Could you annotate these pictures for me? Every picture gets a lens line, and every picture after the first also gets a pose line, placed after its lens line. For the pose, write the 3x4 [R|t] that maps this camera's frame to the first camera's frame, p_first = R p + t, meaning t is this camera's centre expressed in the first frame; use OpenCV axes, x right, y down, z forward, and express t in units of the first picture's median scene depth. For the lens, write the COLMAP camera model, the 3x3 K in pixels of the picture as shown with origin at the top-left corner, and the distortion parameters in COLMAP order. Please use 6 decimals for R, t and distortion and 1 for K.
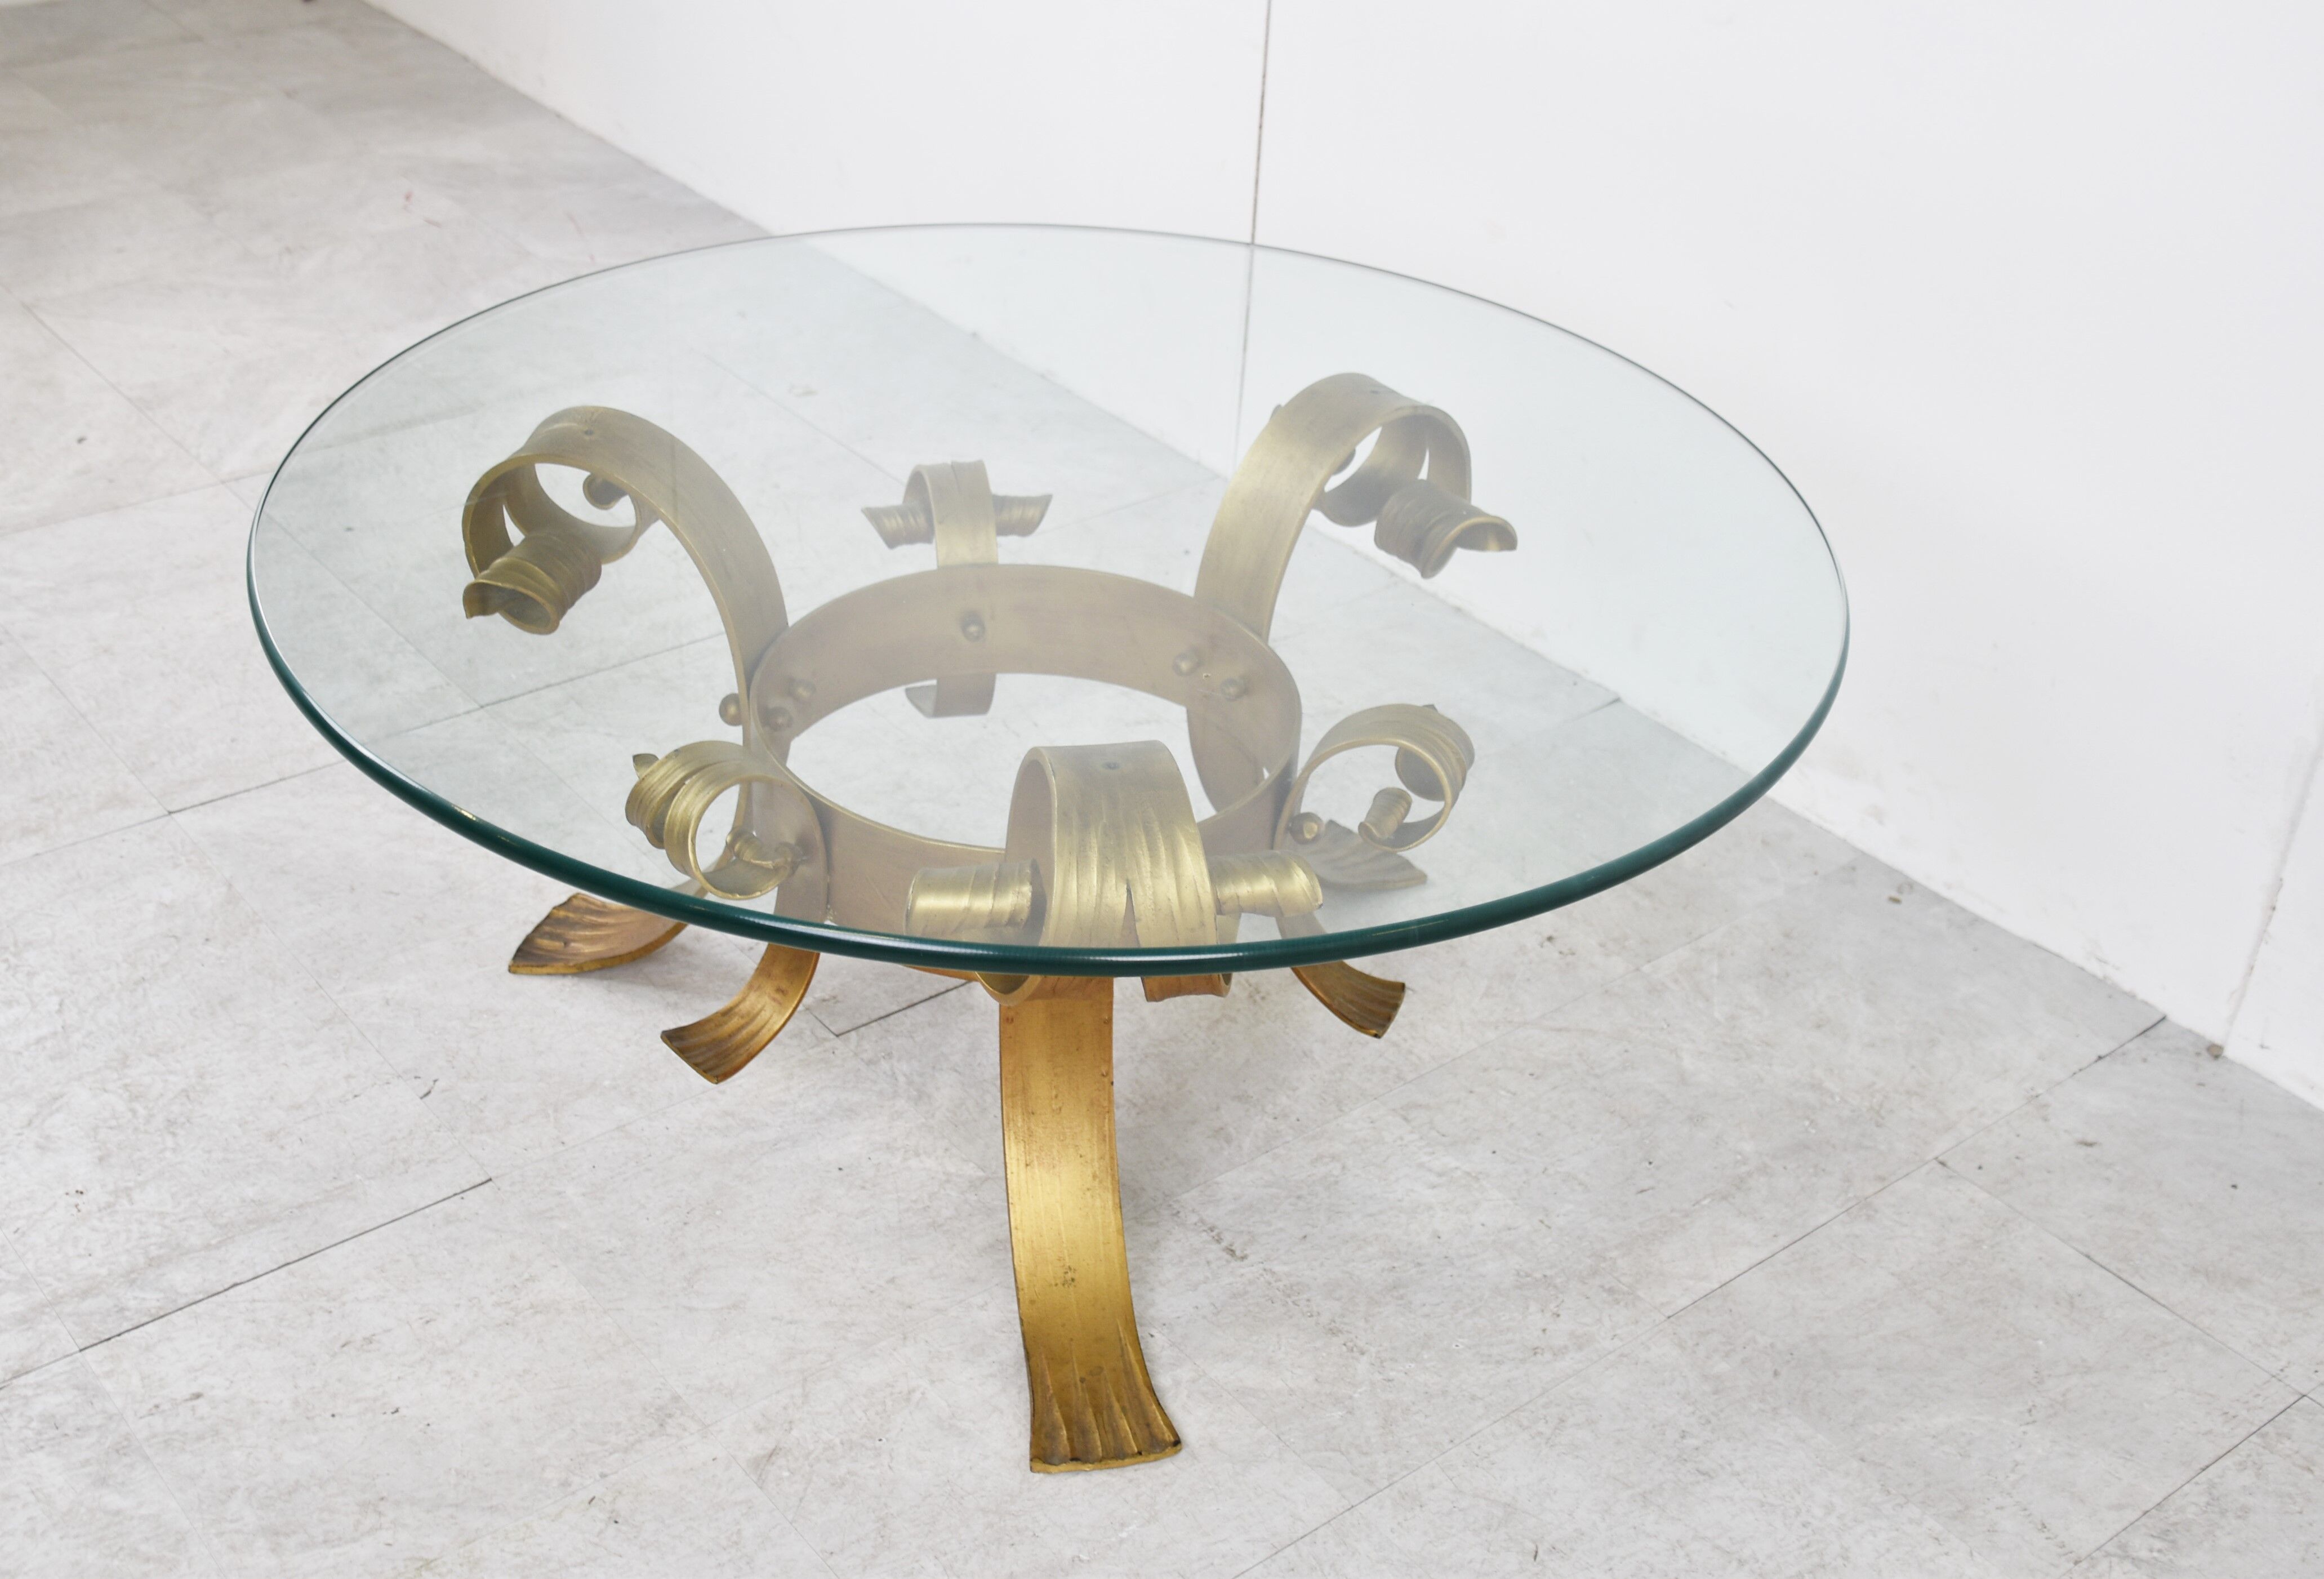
lens RADIAL K [[2703.8, 0, 1054.0], [0, 2703.8, 784.8], [0, 0, 1]] dist [-0.016550, 0.261367]
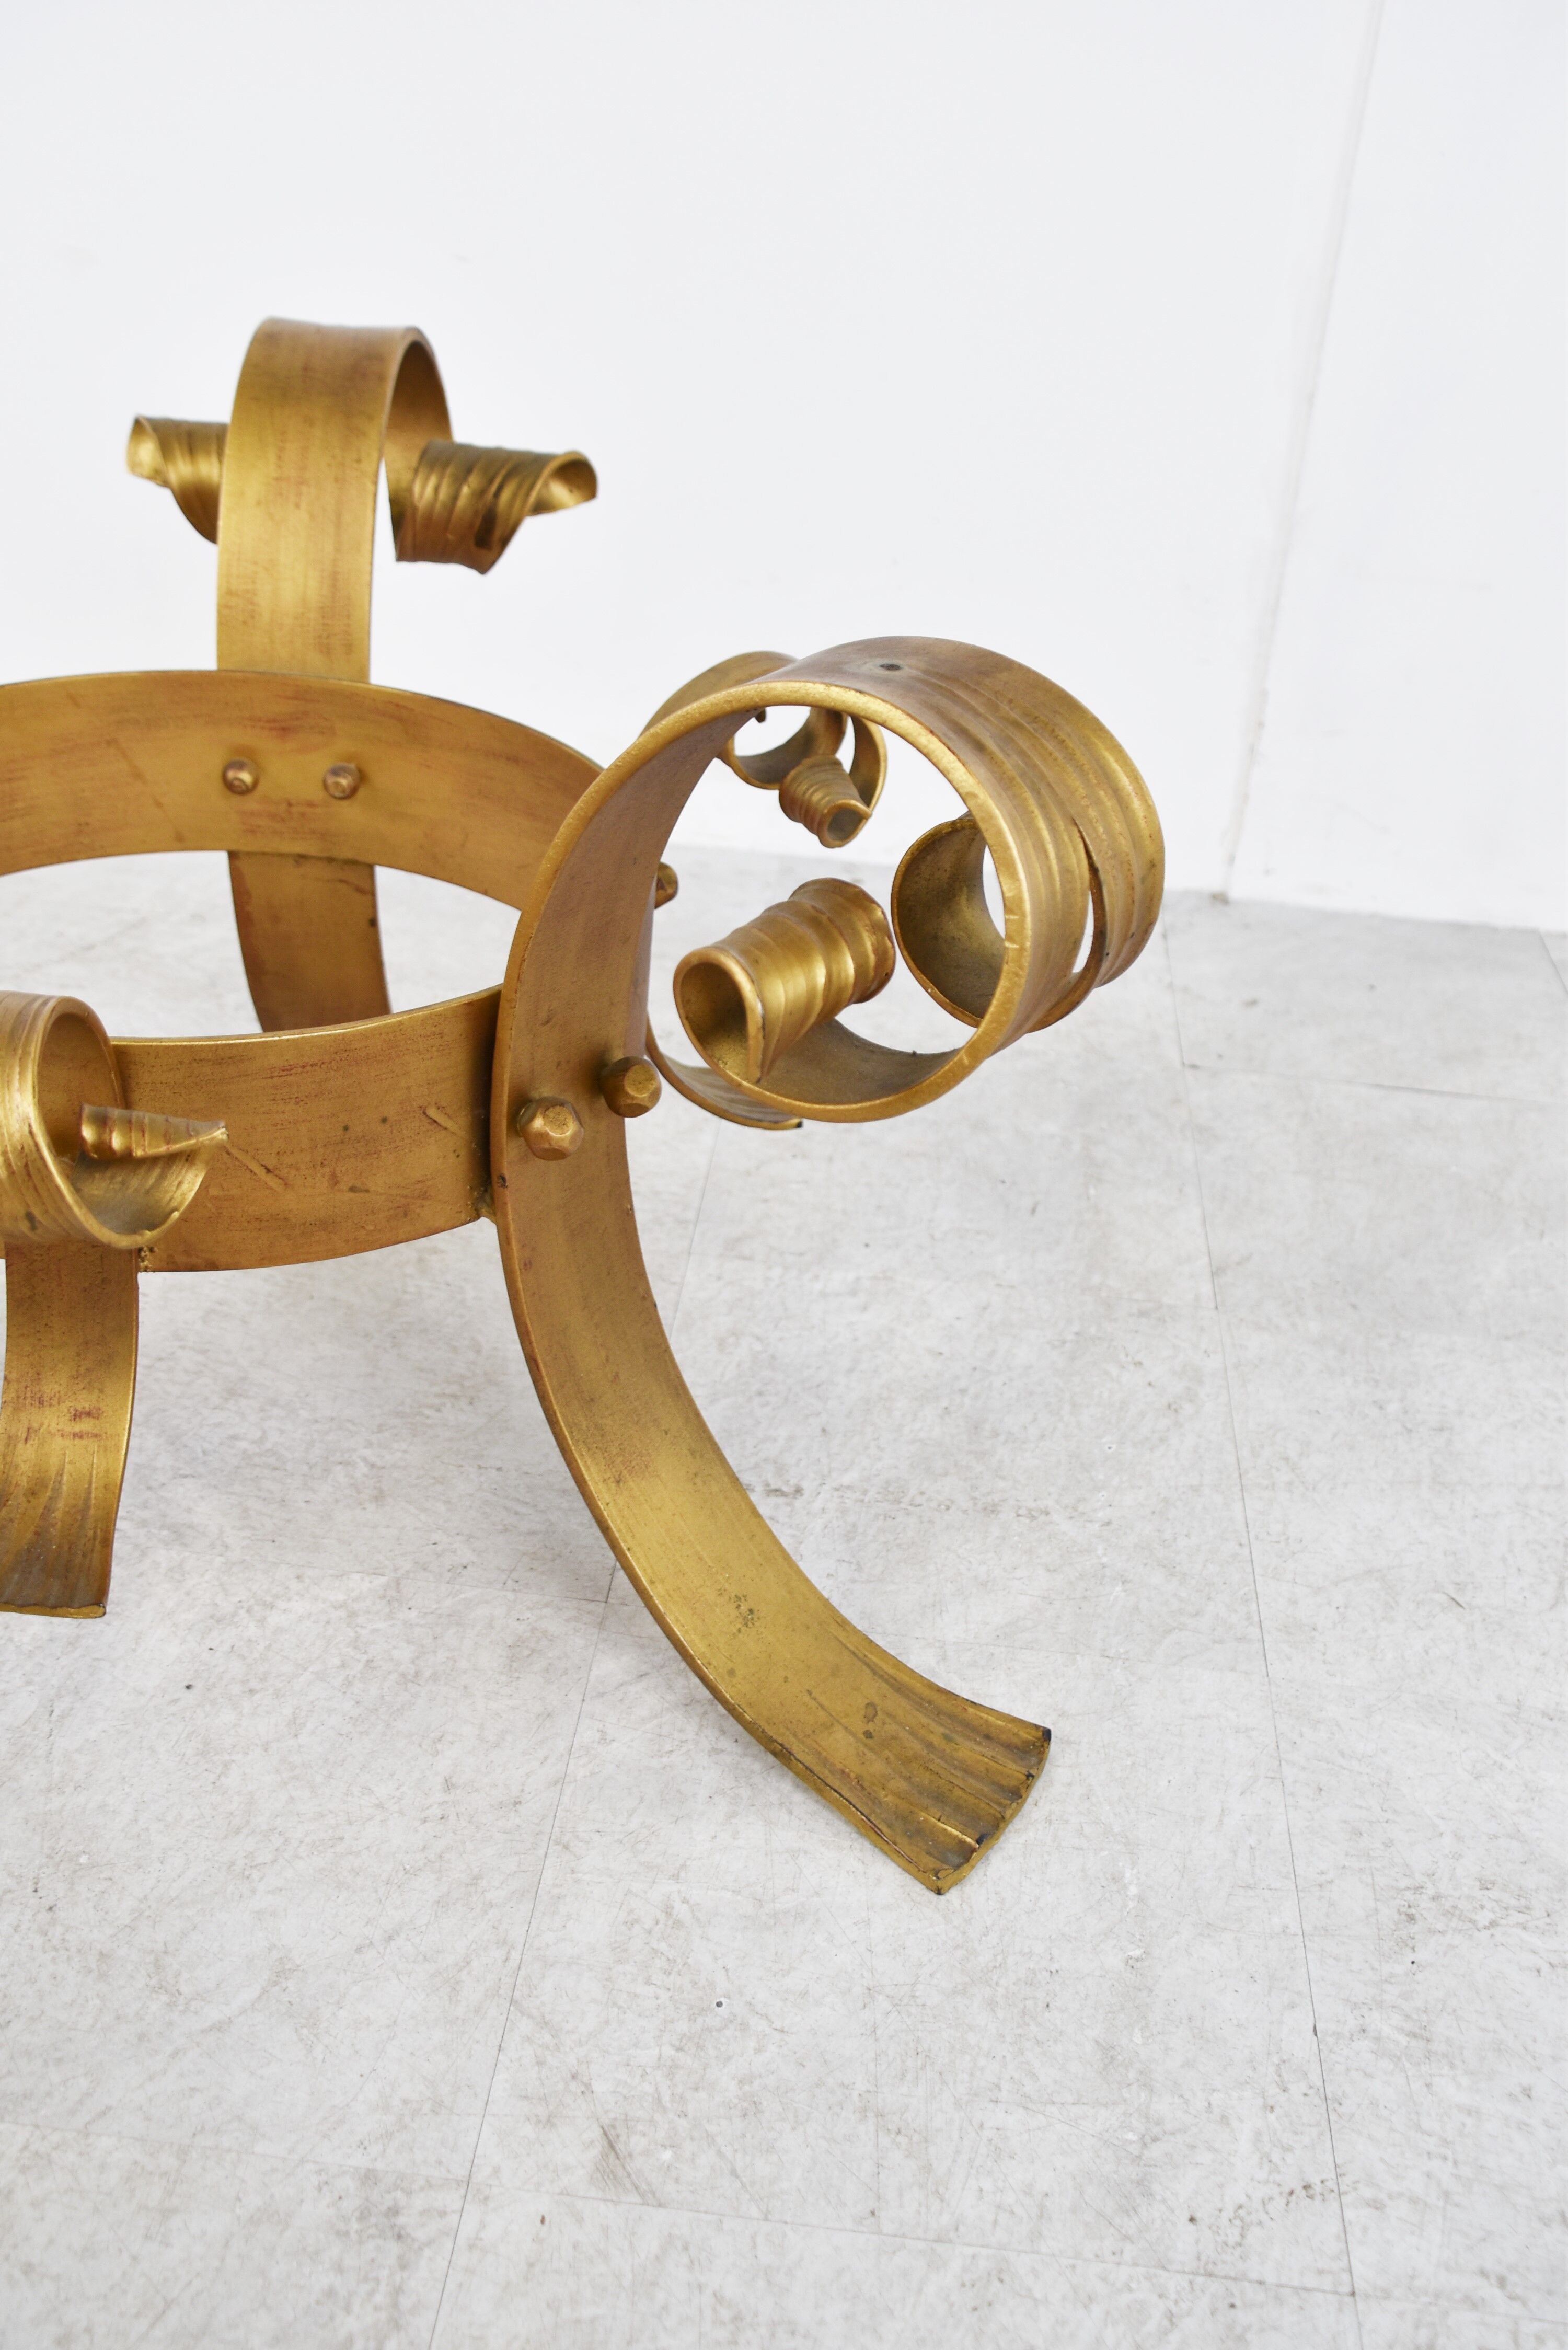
lens RADIAL K [[2256.6, 0, 784.0], [0, 2256.6, 1175.0], [0, 0, 1]] dist [-0.077385, 0.144704]
pose [[0.678214, -0.360607, 0.640303, -0.275566], [0.350449, 0.924572, 0.149504, 0.015503], [-0.645919, 0.122998, 0.753432, 0.581038]]
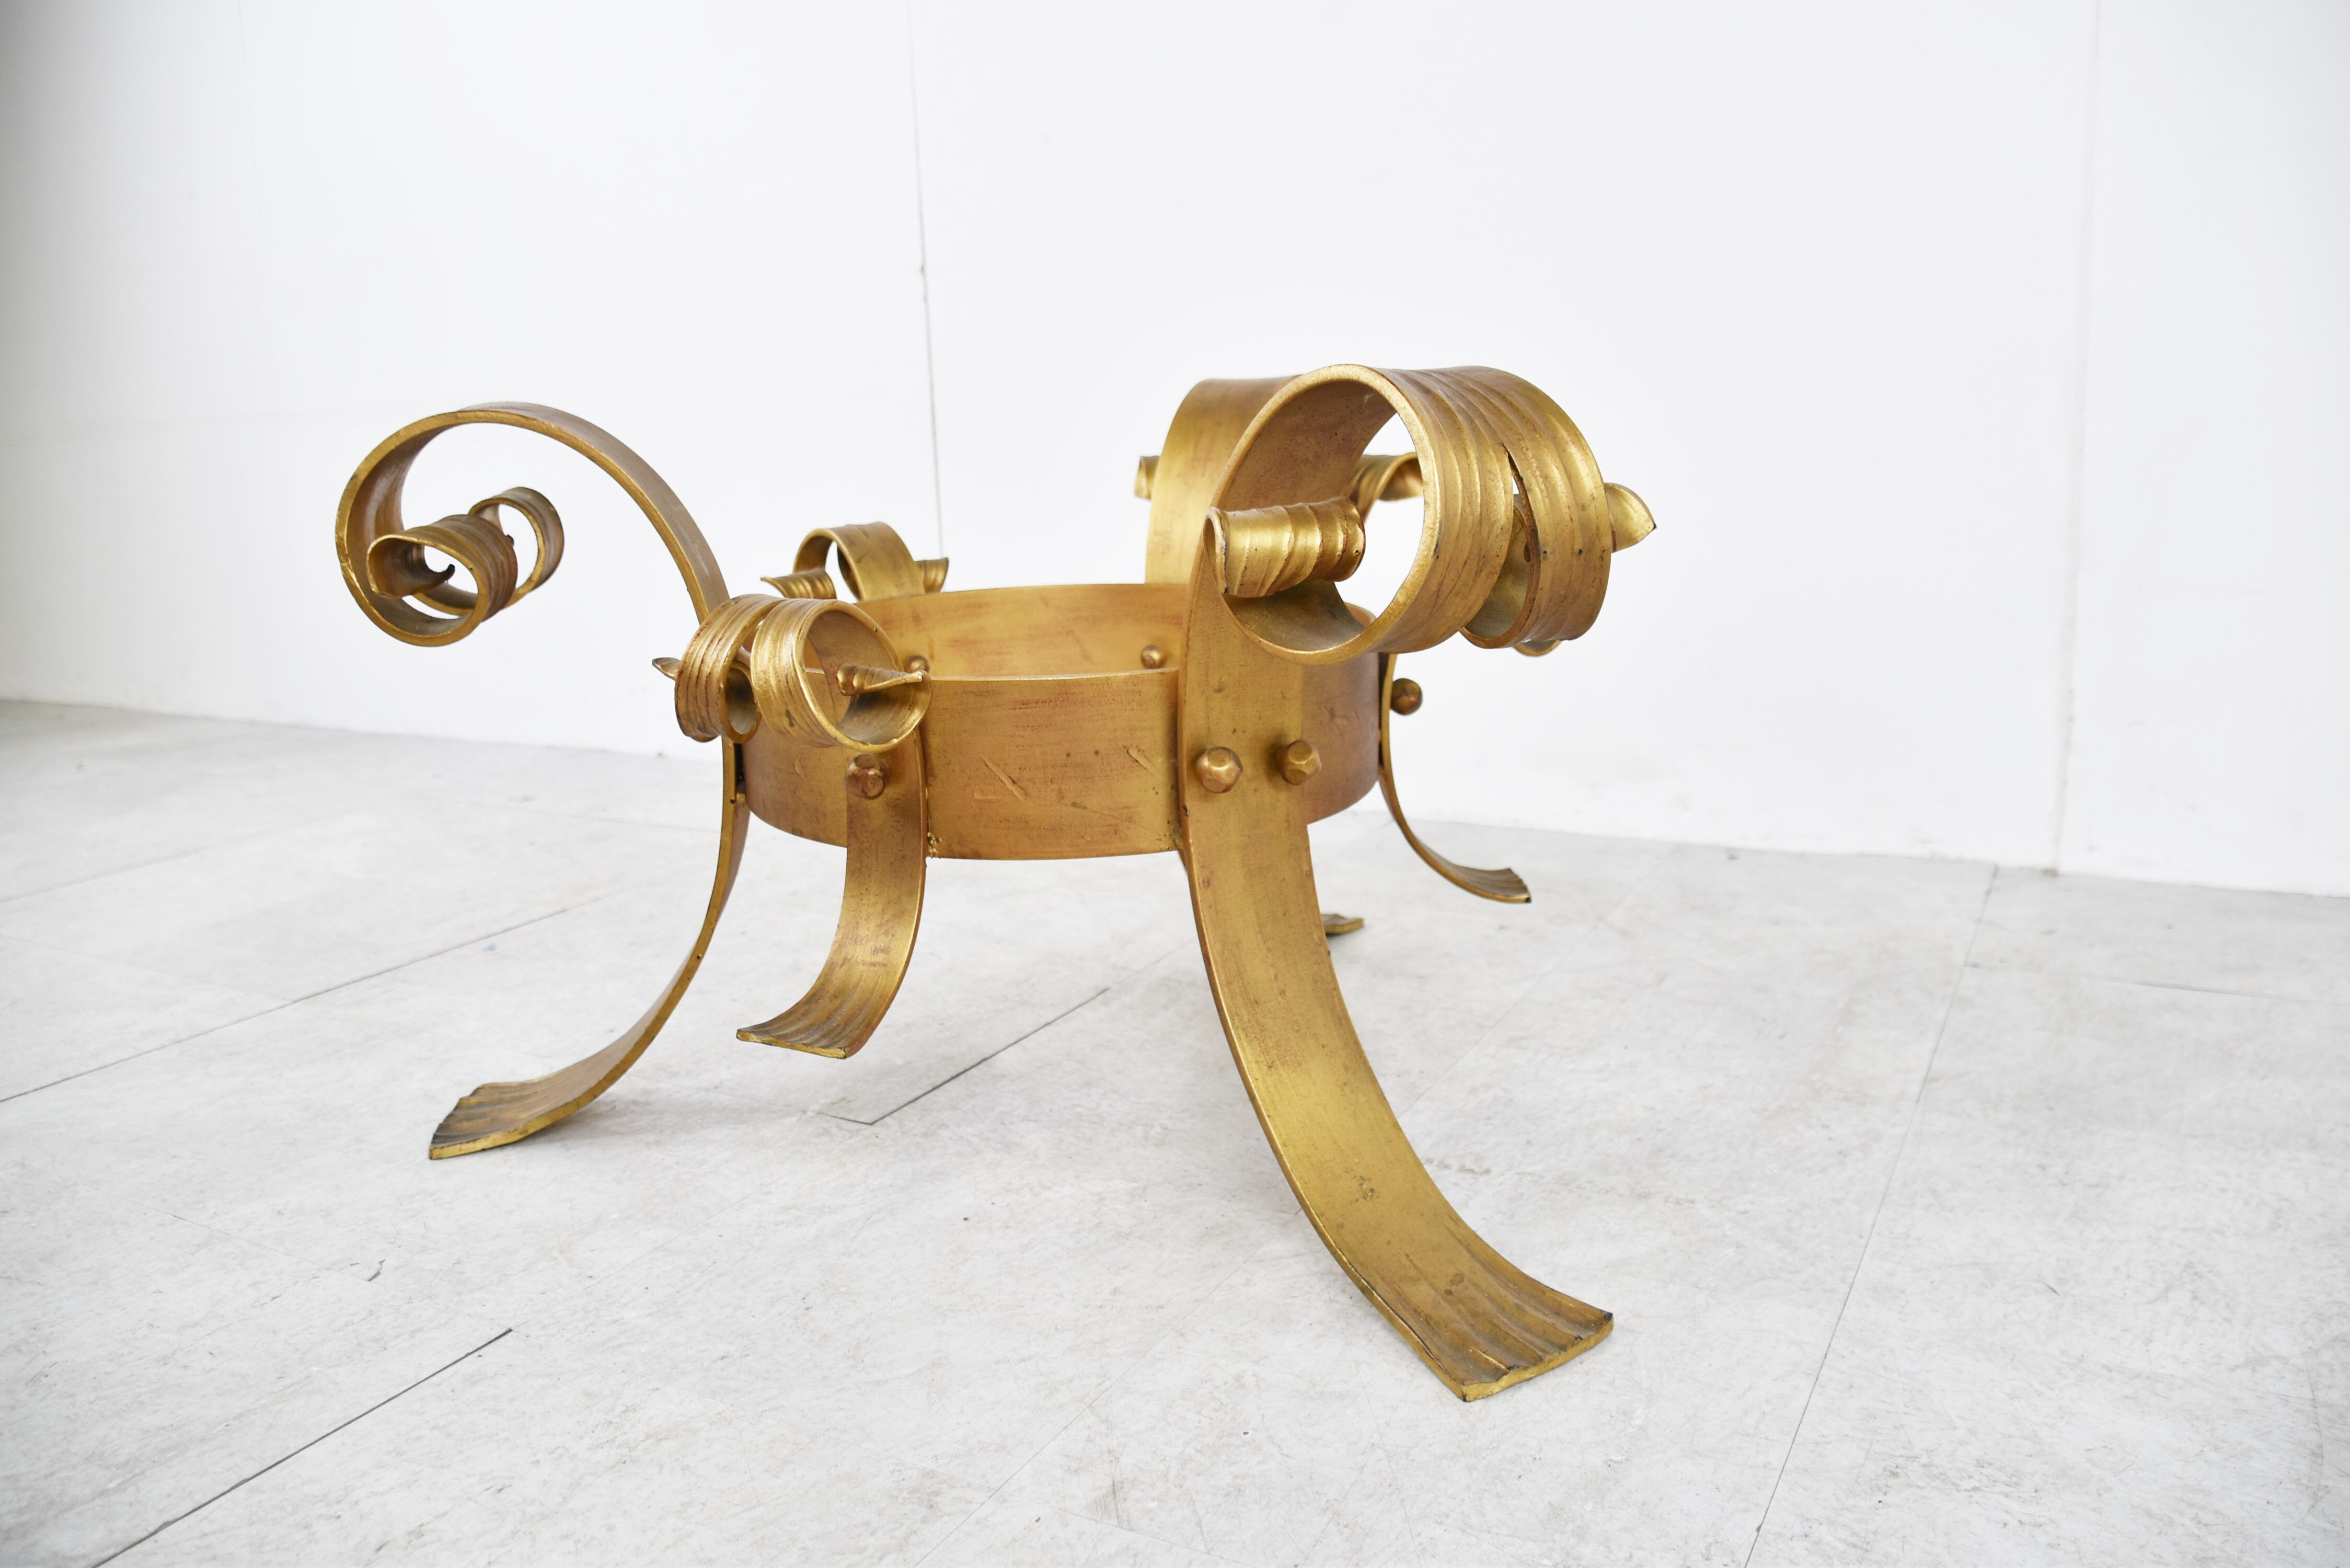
lens RADIAL K [[1838.1, 0, 1178.0], [0, 1838.1, 798.1], [0, 0, 1]] dist [-0.156637, 0.094606]
pose [[0.911388, -0.155446, 0.381062, -0.215361], [0.272427, 0.921891, -0.275500, 0.202862], [-0.308472, 0.354899, 0.882548, 0.514518]]
